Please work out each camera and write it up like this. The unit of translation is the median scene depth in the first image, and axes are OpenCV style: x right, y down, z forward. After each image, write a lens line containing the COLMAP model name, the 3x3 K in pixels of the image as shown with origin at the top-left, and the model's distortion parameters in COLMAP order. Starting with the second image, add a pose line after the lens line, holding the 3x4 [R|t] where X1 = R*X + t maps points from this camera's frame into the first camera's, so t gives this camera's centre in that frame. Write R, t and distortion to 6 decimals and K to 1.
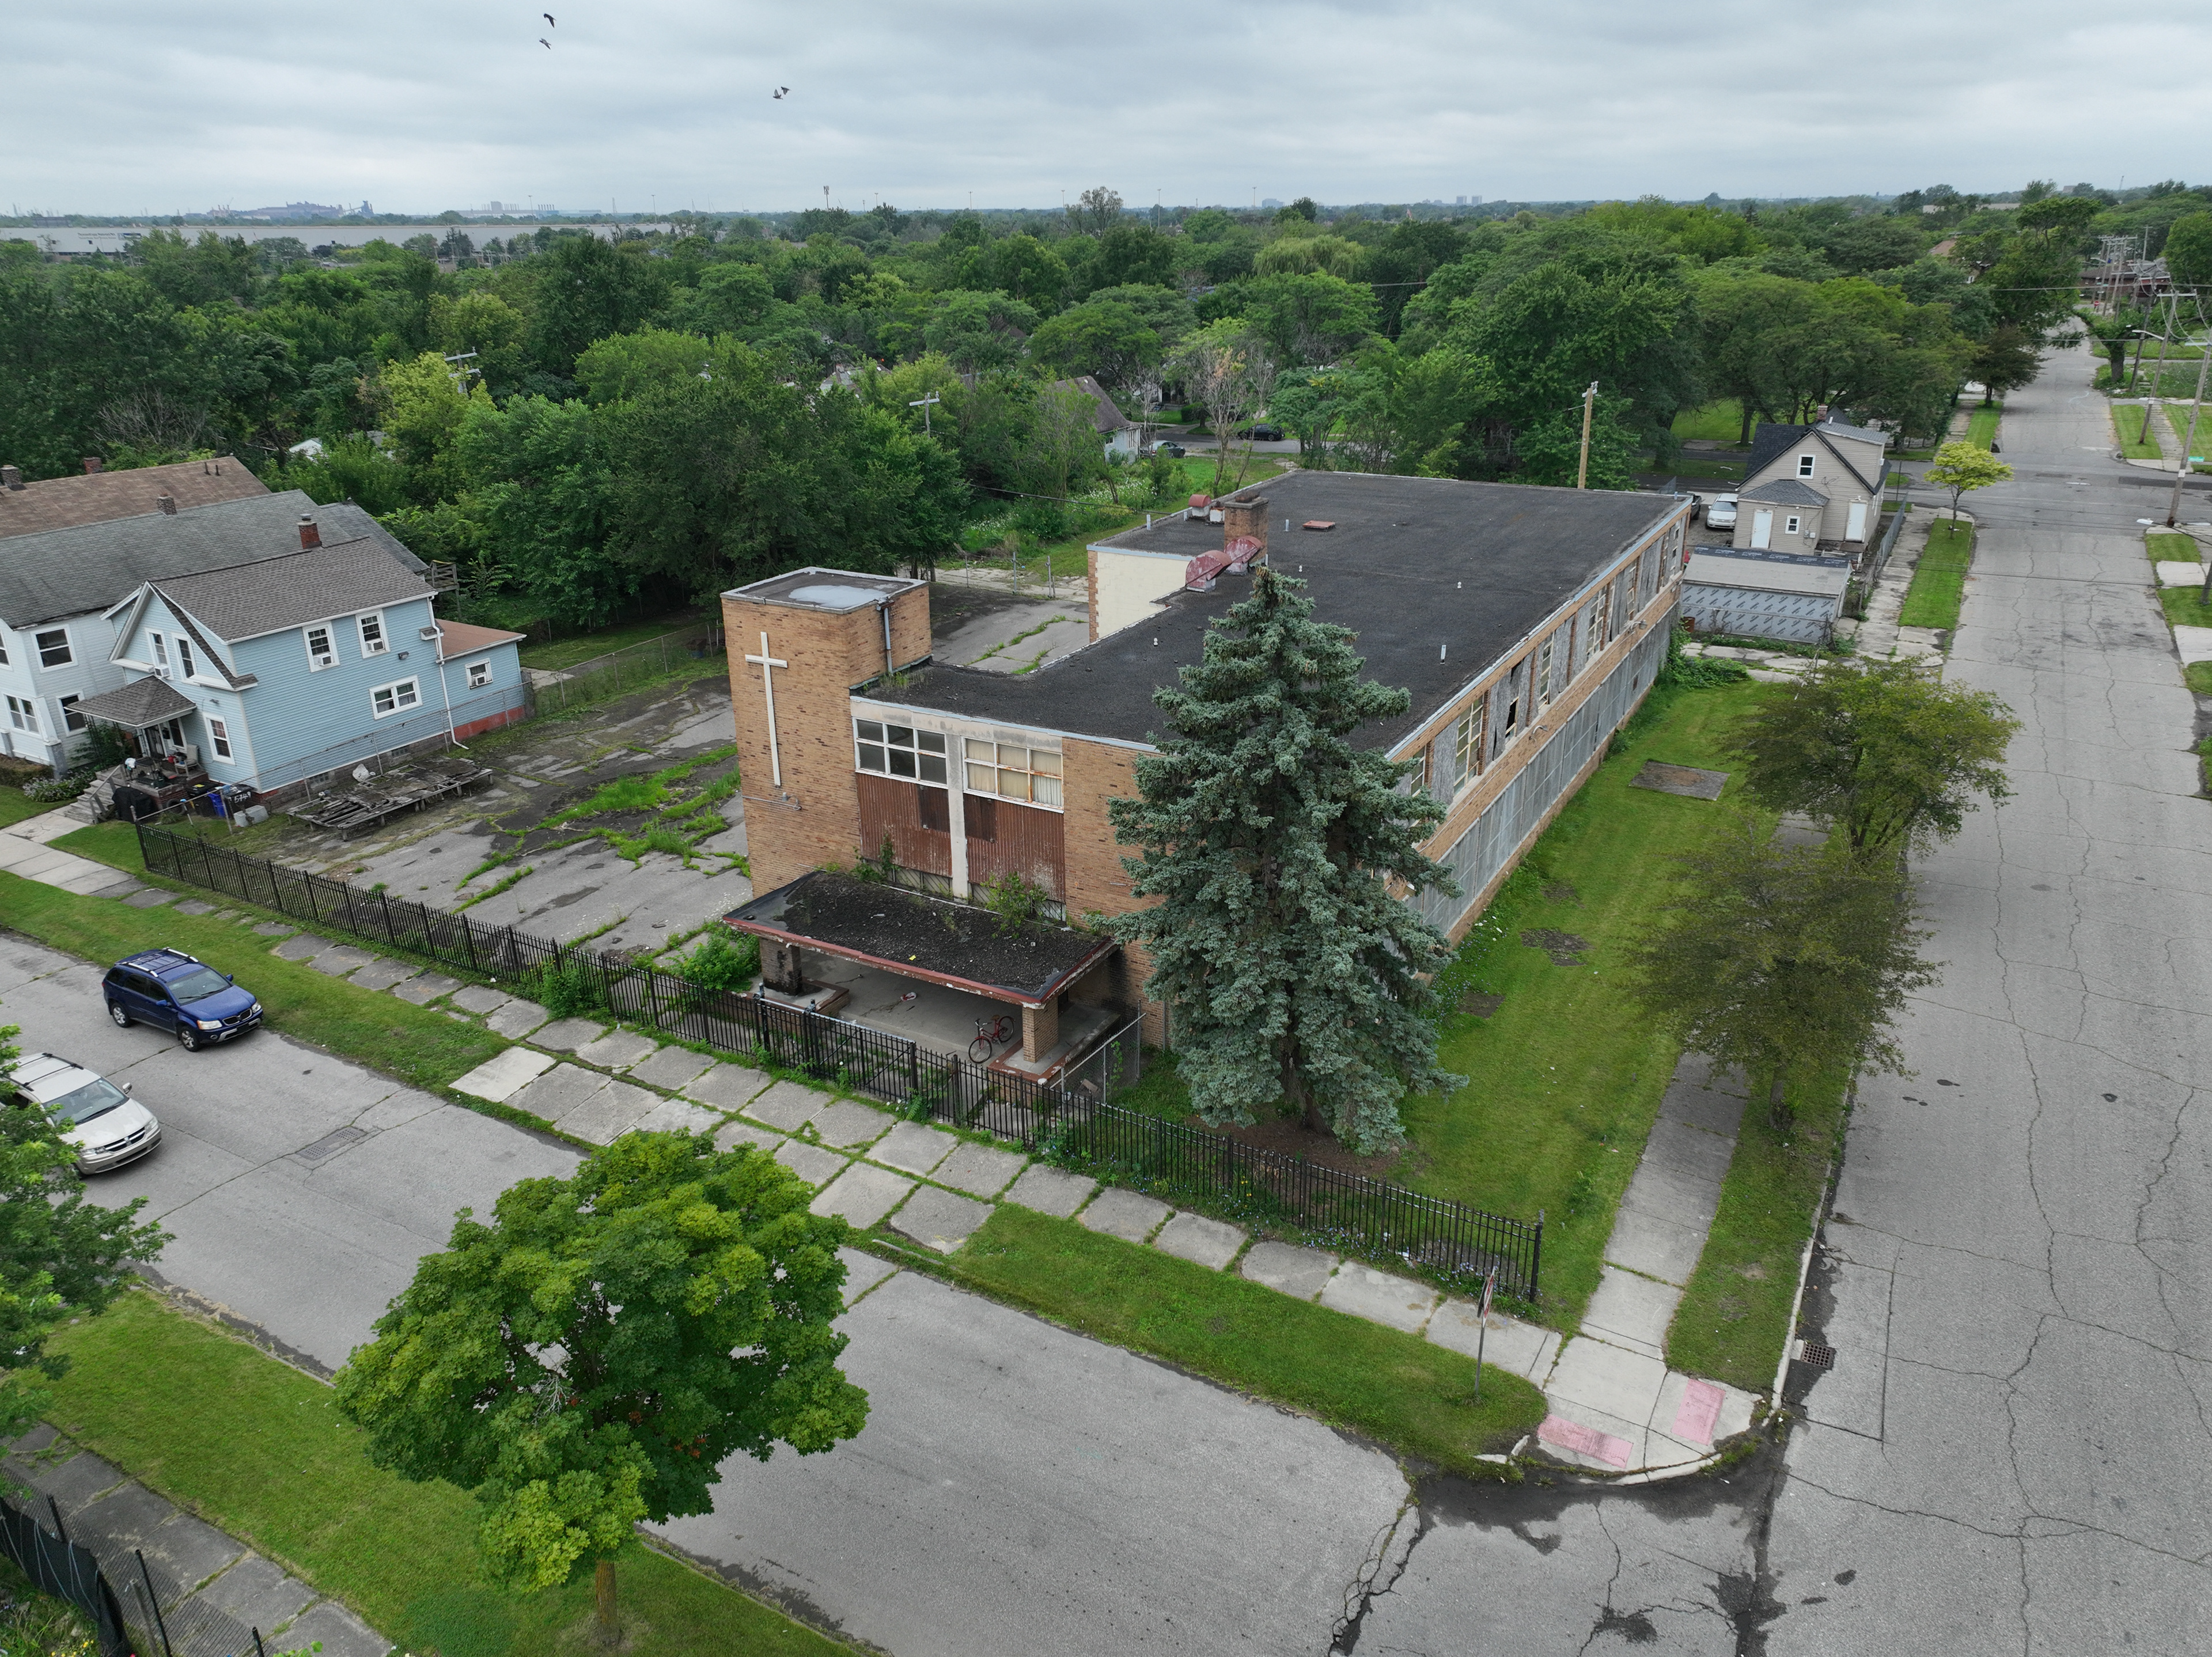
lens RADIAL K [[1545.1, 0, 1110.7], [0, 1545.1, 817.0], [0, 0, 1]] dist [0.019834, 0.000537]
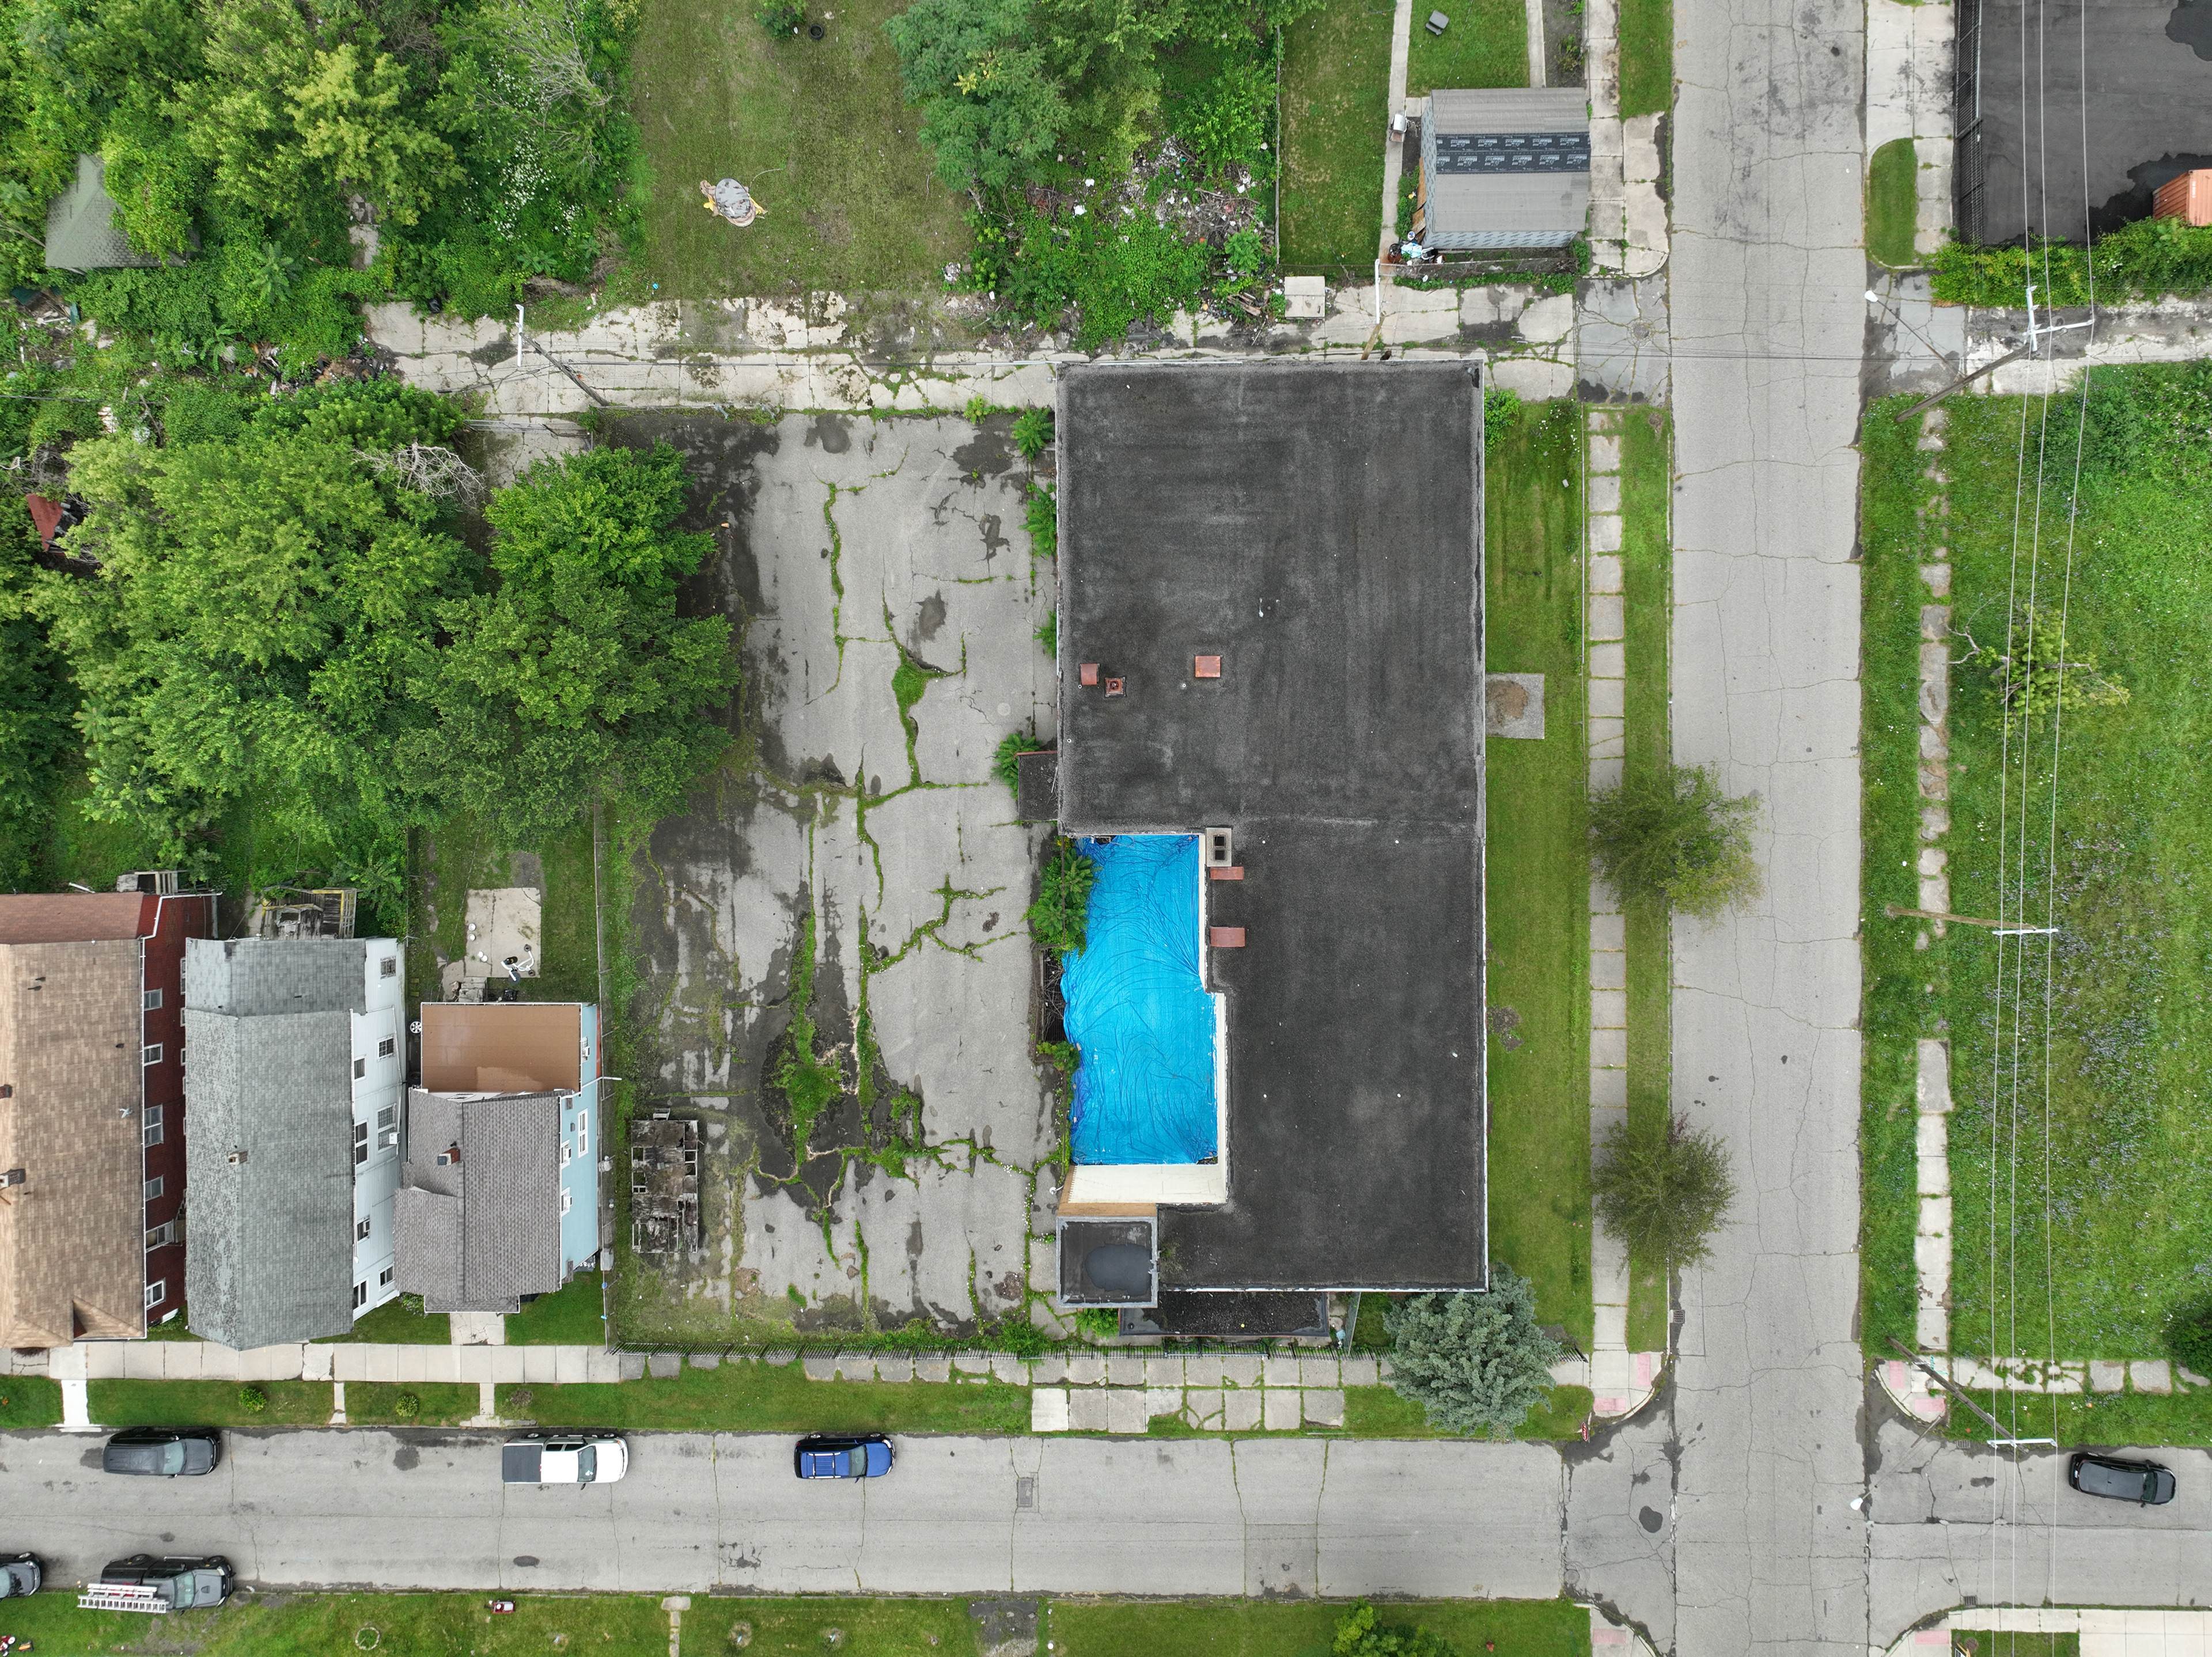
lens RADIAL K [[1545.1, 0, 1110.7], [0, 1545.1, 817.0], [0, 0, 1]] dist [0.019834, 0.000537]
pose [[0.870806, -0.491598, -0.005340, 0.033011], [0.187962, 0.322875, 0.927589, -1.367249], [-0.454277, -0.808754, 0.373563, 0.630853]]
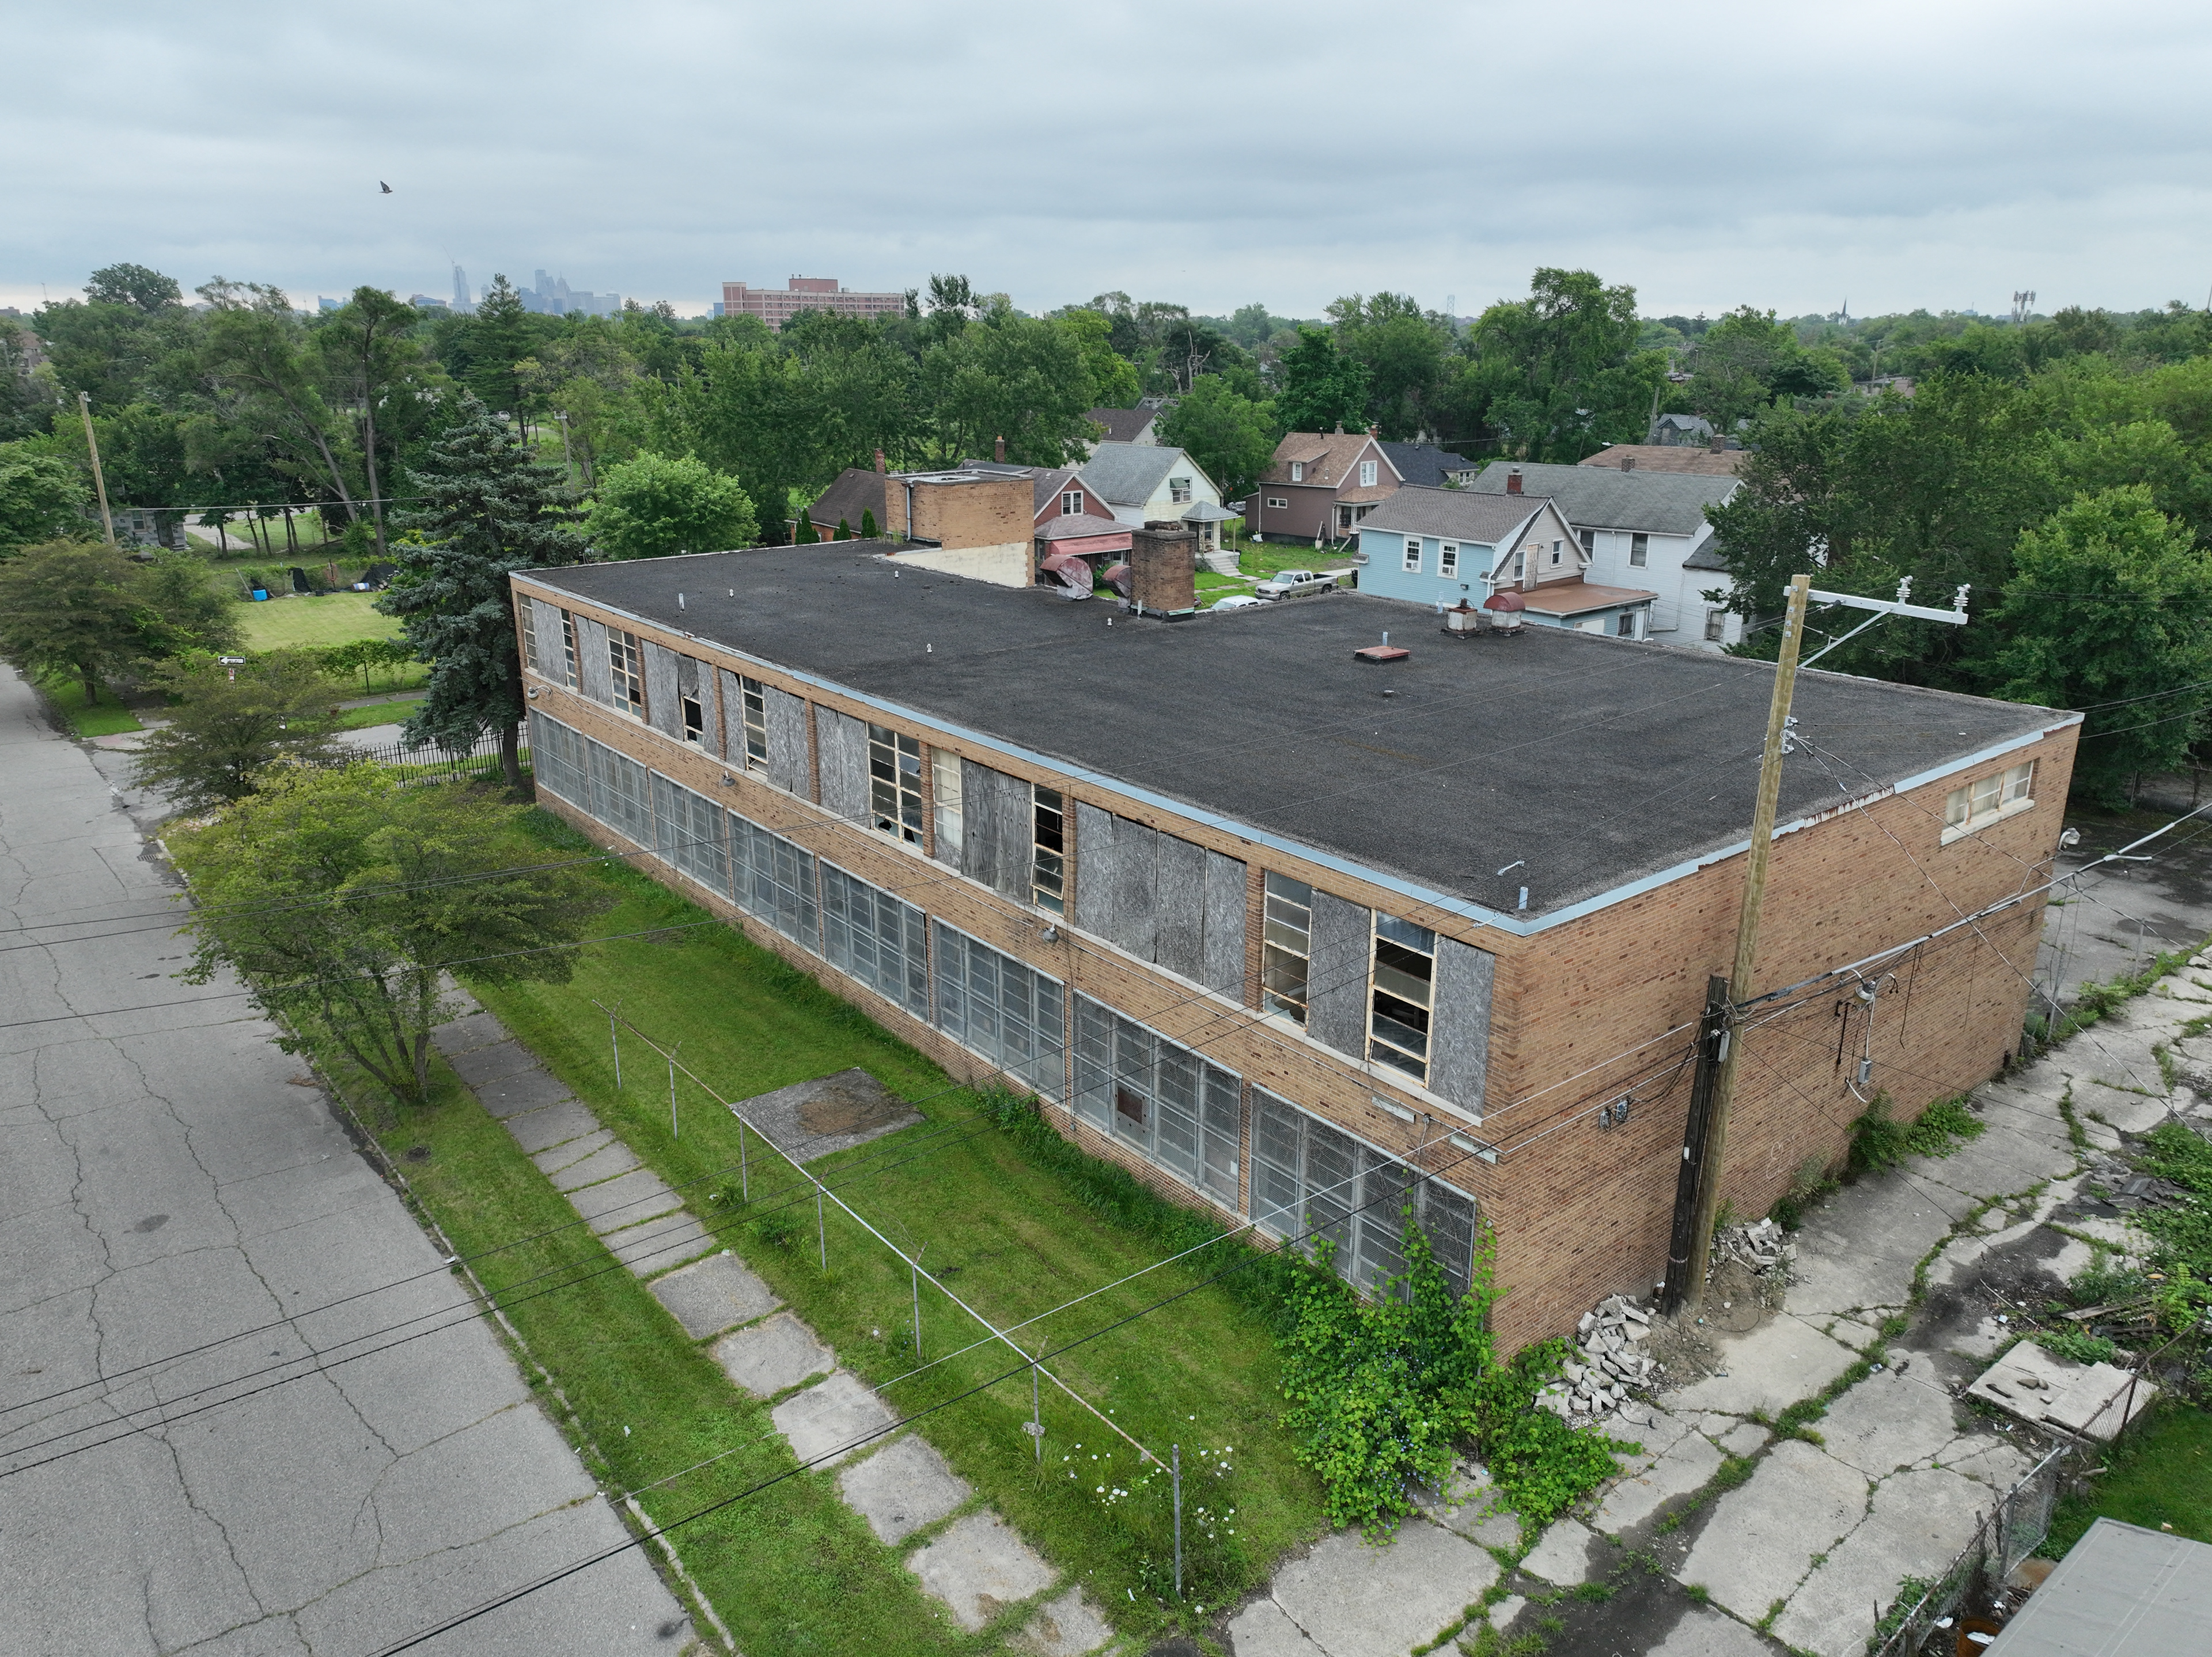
lens RADIAL K [[1545.1, 0, 1110.7], [0, 1545.1, 817.0], [0, 0, 1]] dist [0.019834, 0.000537]
pose [[-0.374266, 0.291958, -0.880162, 0.851881], [-0.333286, 0.843373, 0.421476, -0.414928], [0.865358, 0.451090, -0.218340, 1.248462]]
